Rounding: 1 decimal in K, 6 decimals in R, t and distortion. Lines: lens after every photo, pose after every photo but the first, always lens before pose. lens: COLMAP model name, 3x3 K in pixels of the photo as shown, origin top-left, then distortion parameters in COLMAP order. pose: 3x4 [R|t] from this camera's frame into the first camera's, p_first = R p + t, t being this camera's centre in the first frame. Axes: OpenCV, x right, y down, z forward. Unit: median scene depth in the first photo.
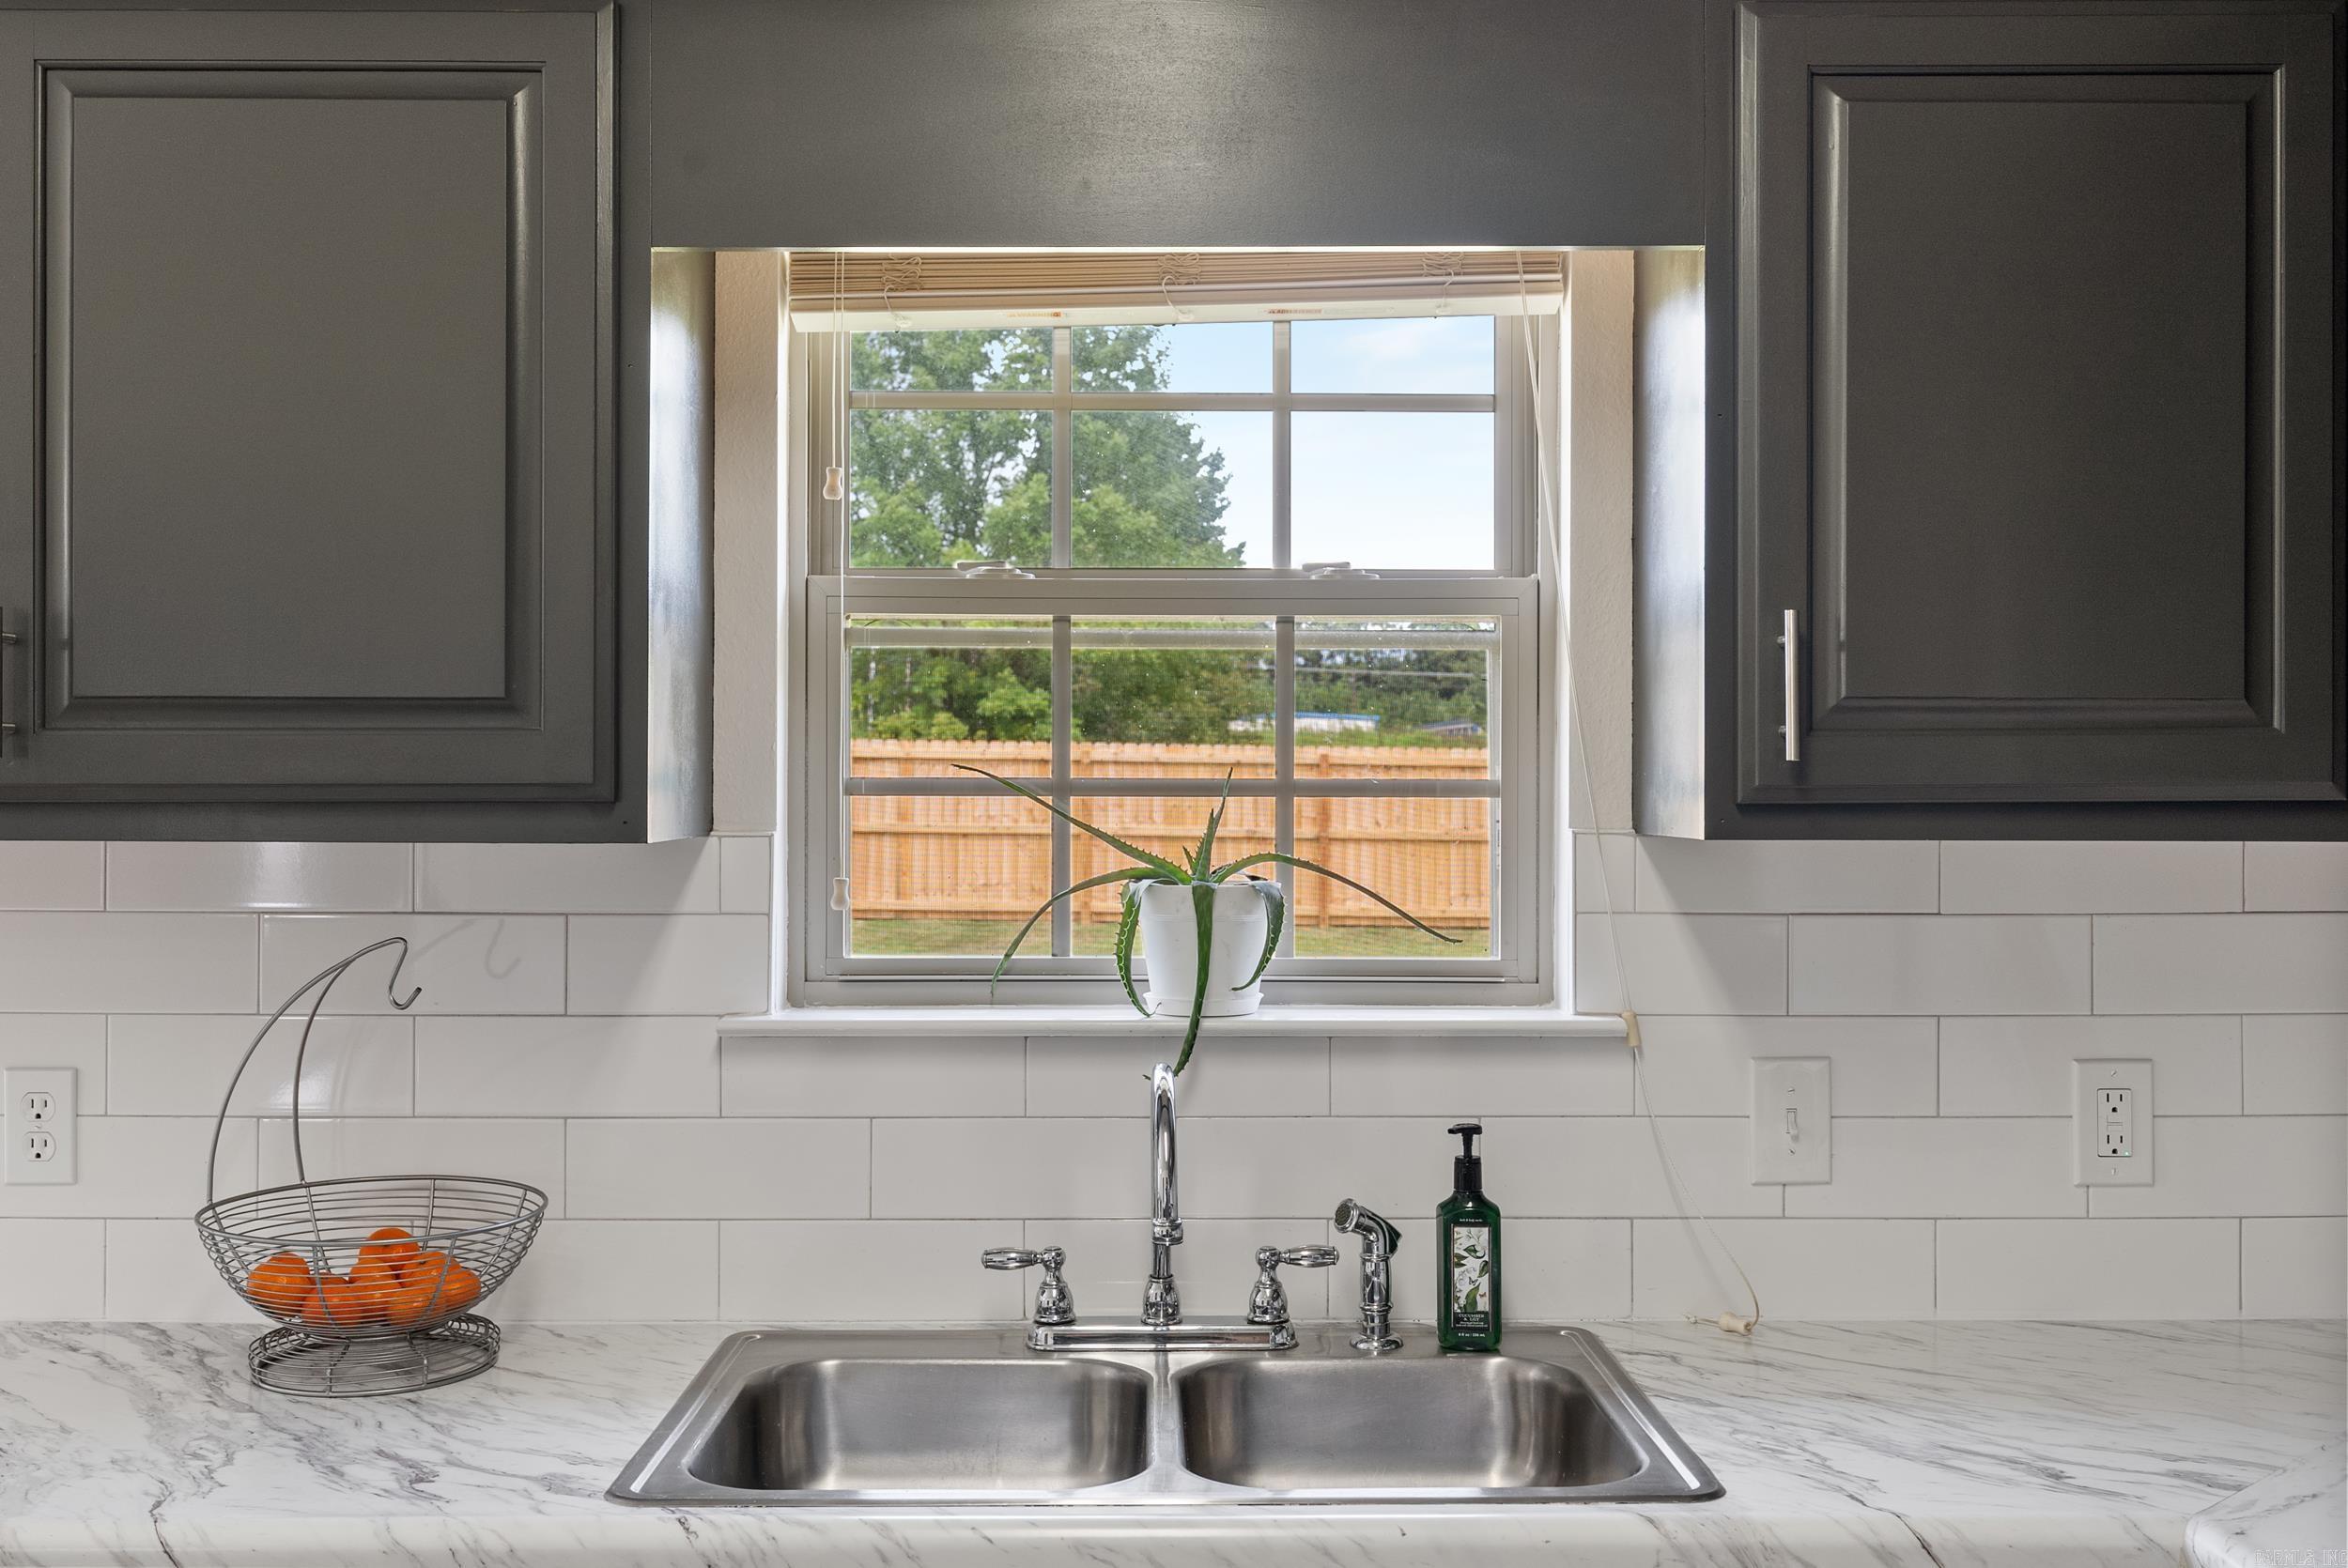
lens RADIAL K [[2321.5, 0, 1176.2], [0, 2321.5, 775.7], [0, 0, 1]] dist [0.007040, 0.000000]
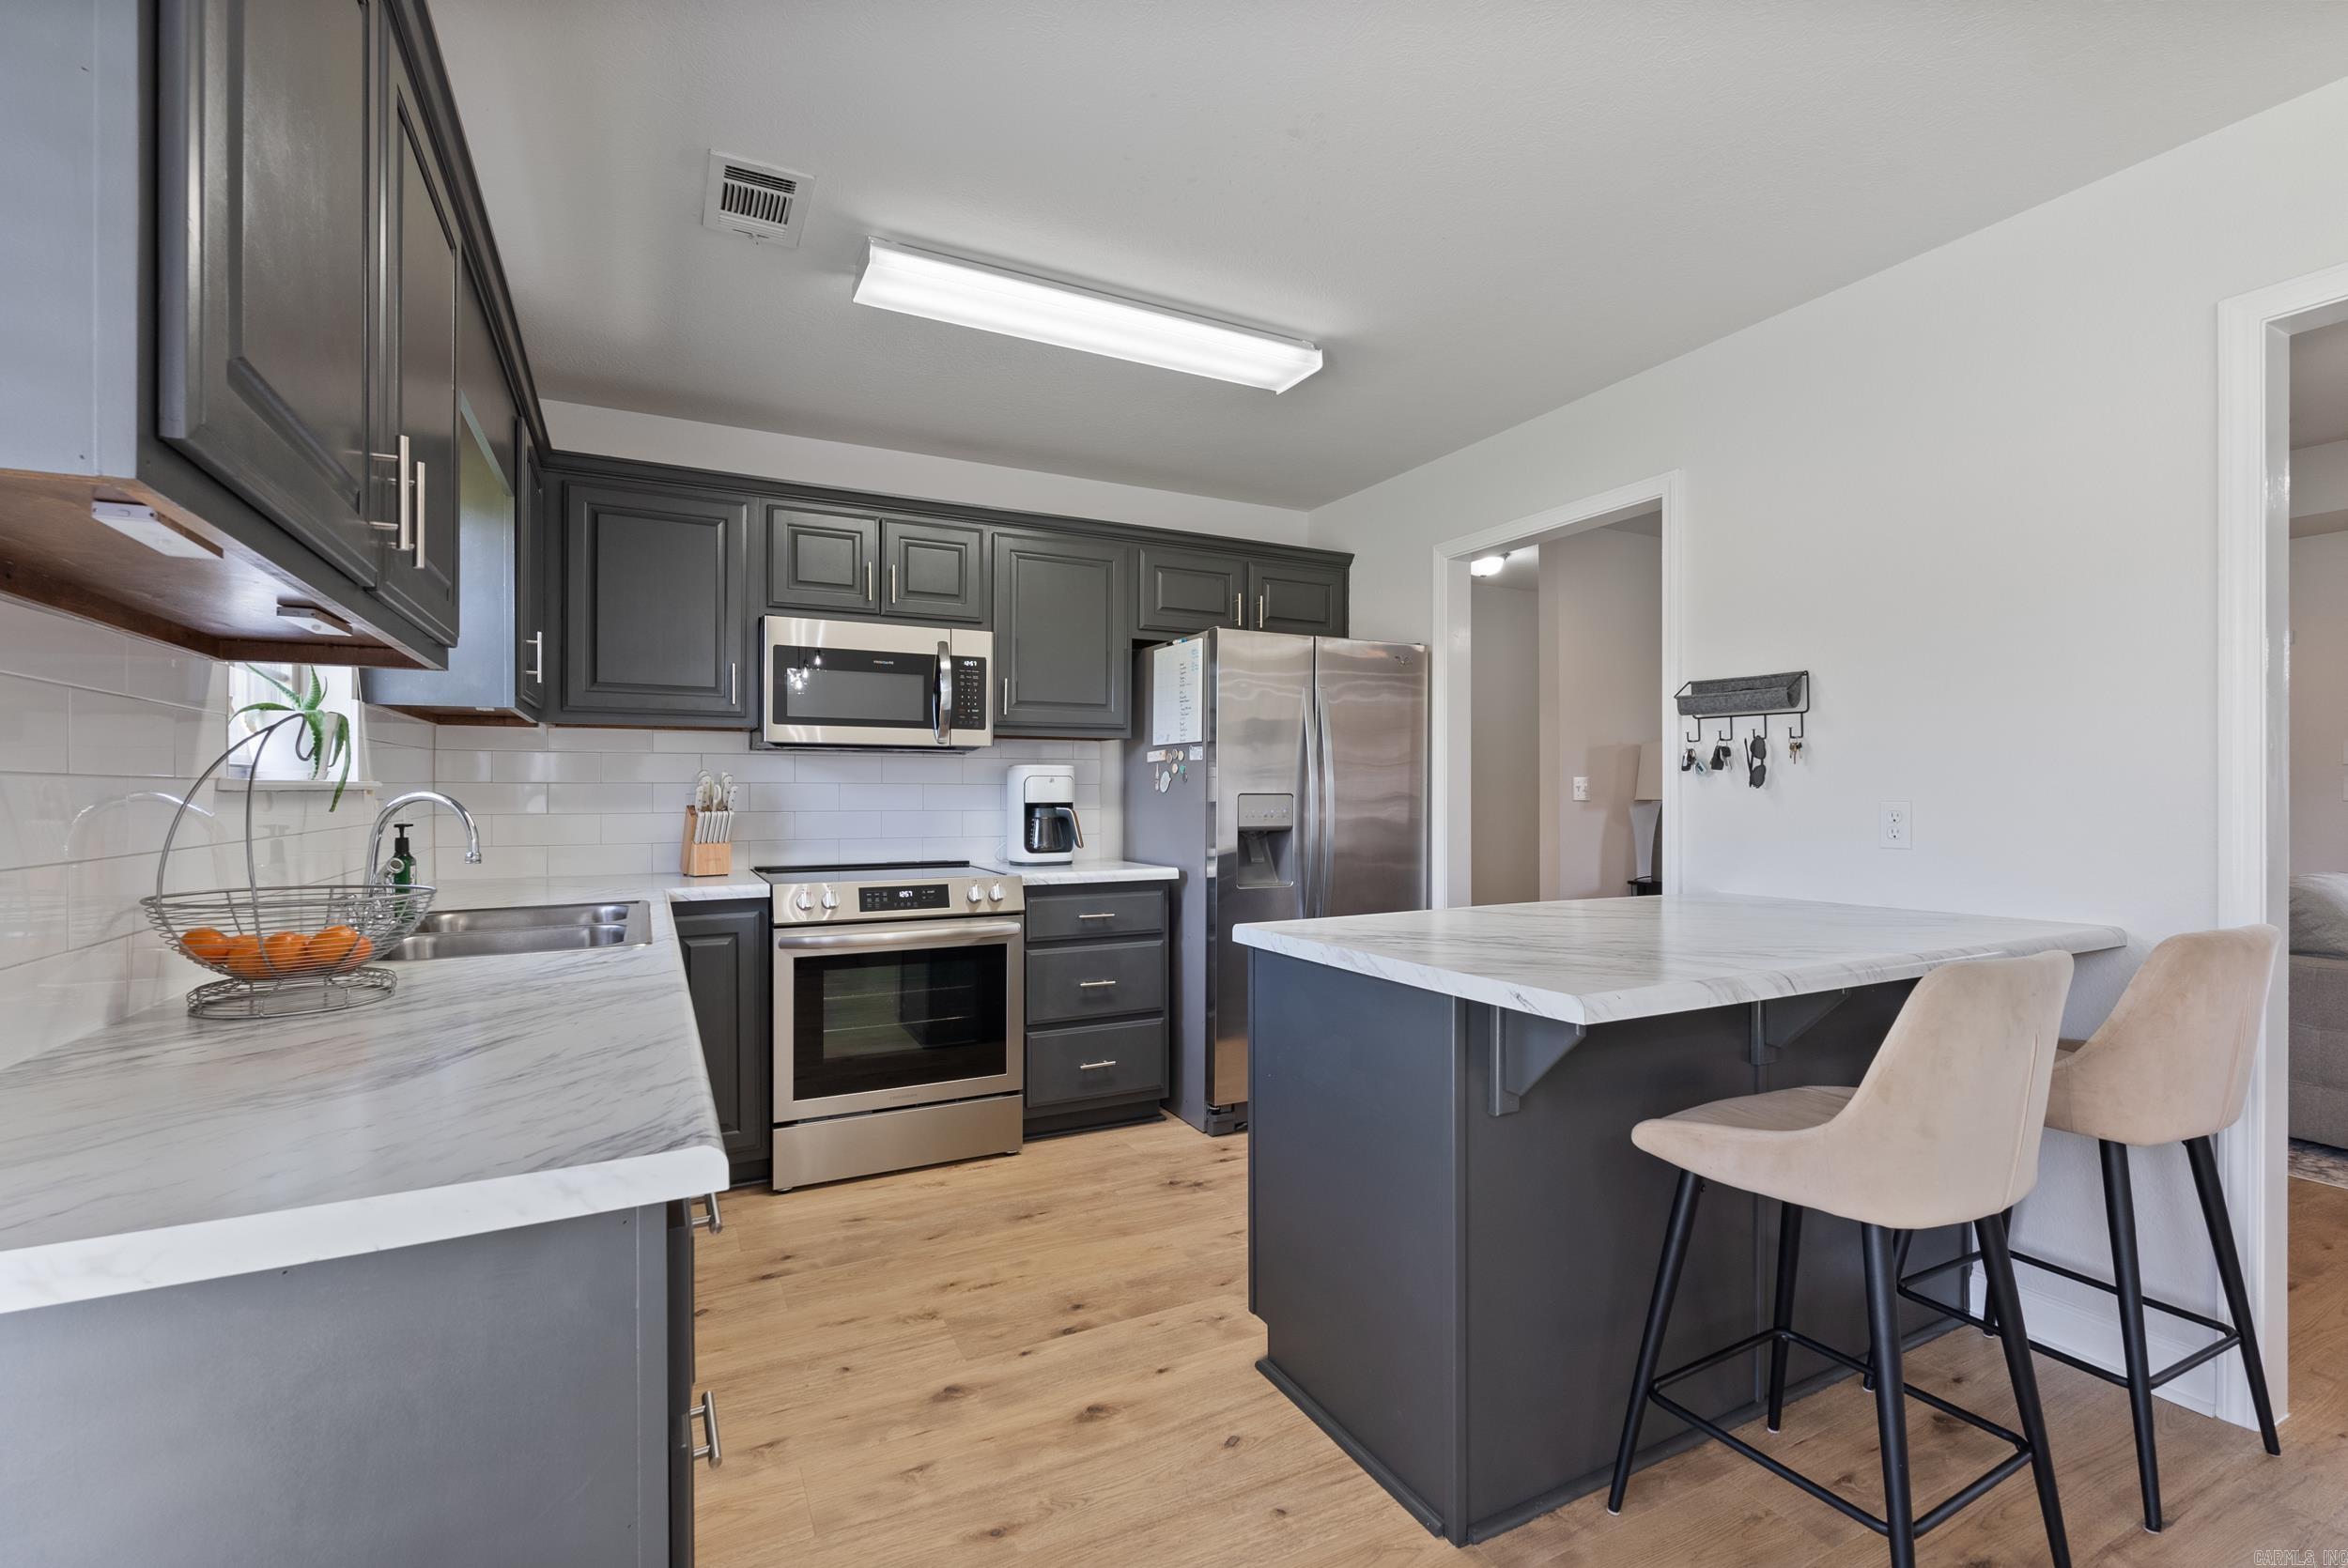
lens RADIAL K [[1040.0, 0, 1192.3], [0, 1040.0, 788.1], [0, 0, 1]] dist [-0.010481, 0.001842]
pose [[-0.462825, -0.000827, 0.886449, -1.146680], [-0.002318, 0.999997, -0.000278, 0.111939], [-0.886447, -0.002184, -0.462825, 0.769896]]
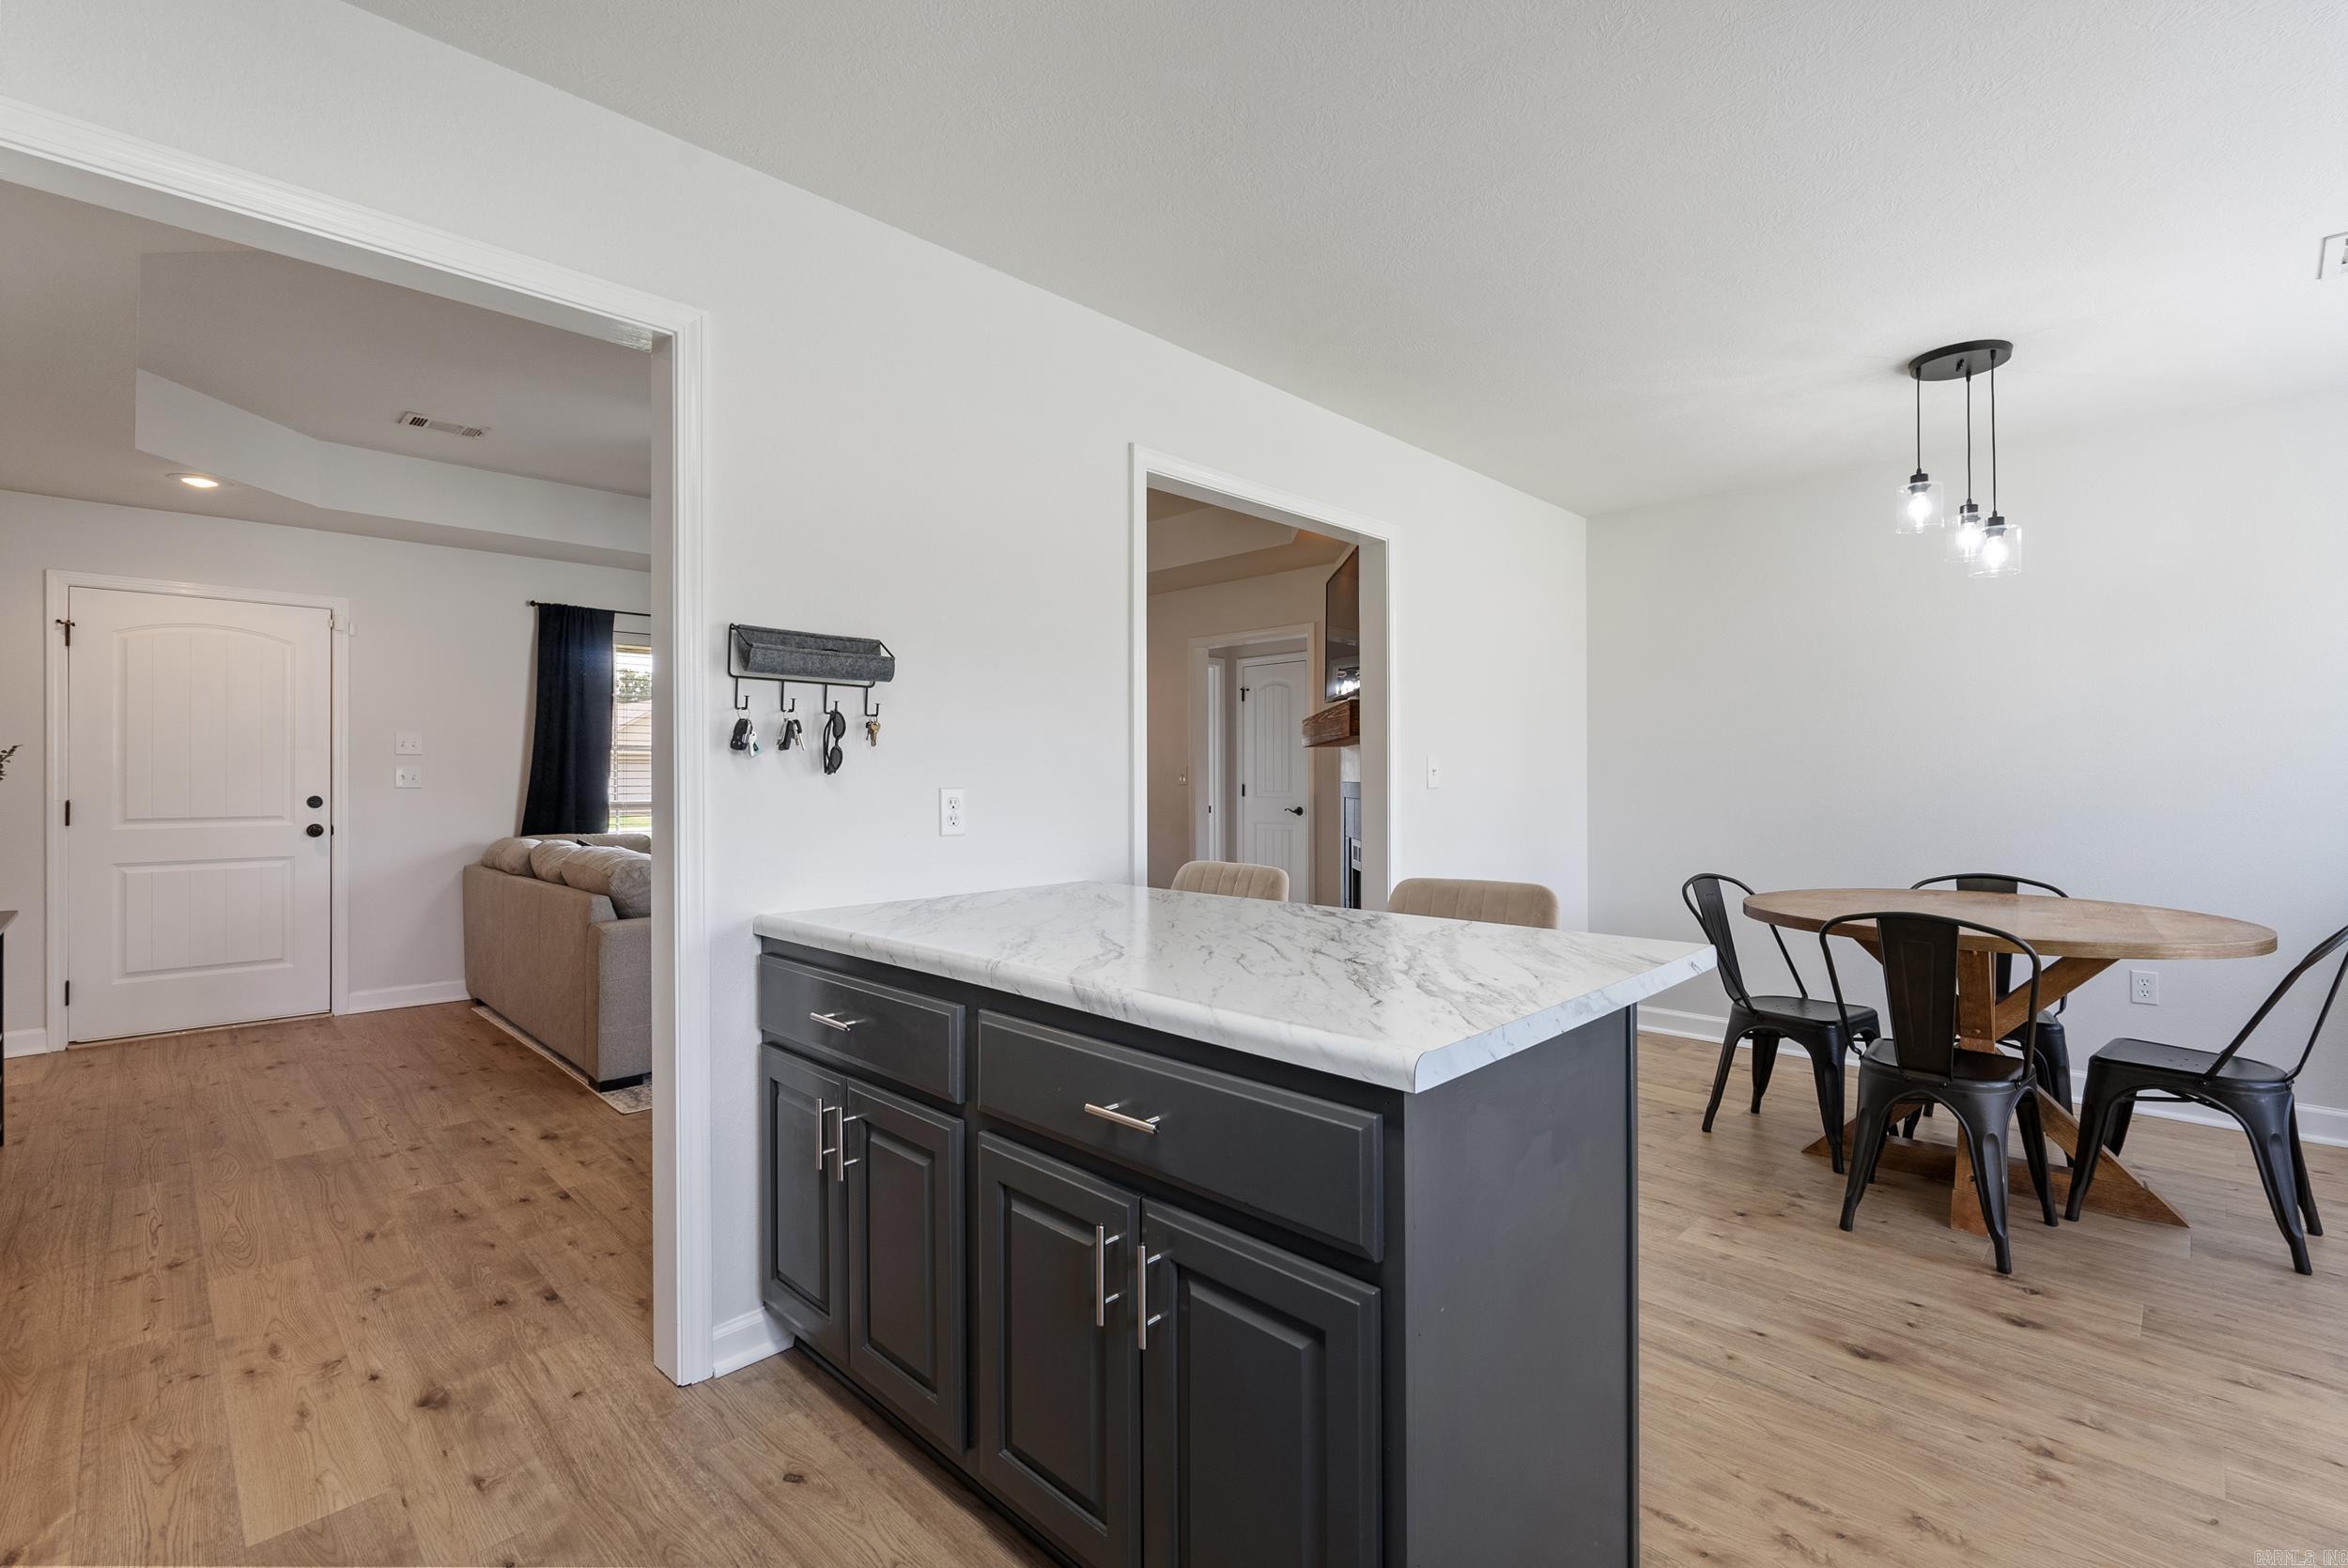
lens RADIAL K [[1040.0, 0, 1160.7], [0, 1040.0, 756.6], [0, 0, 1]] dist [-0.010481, 0.001842]
pose [[-0.720287, -0.011891, -0.693574, 0.138082], [0.002108, 0.999811, -0.019330, 0.114354], [0.693673, -0.015385, -0.720126, 0.556091]]
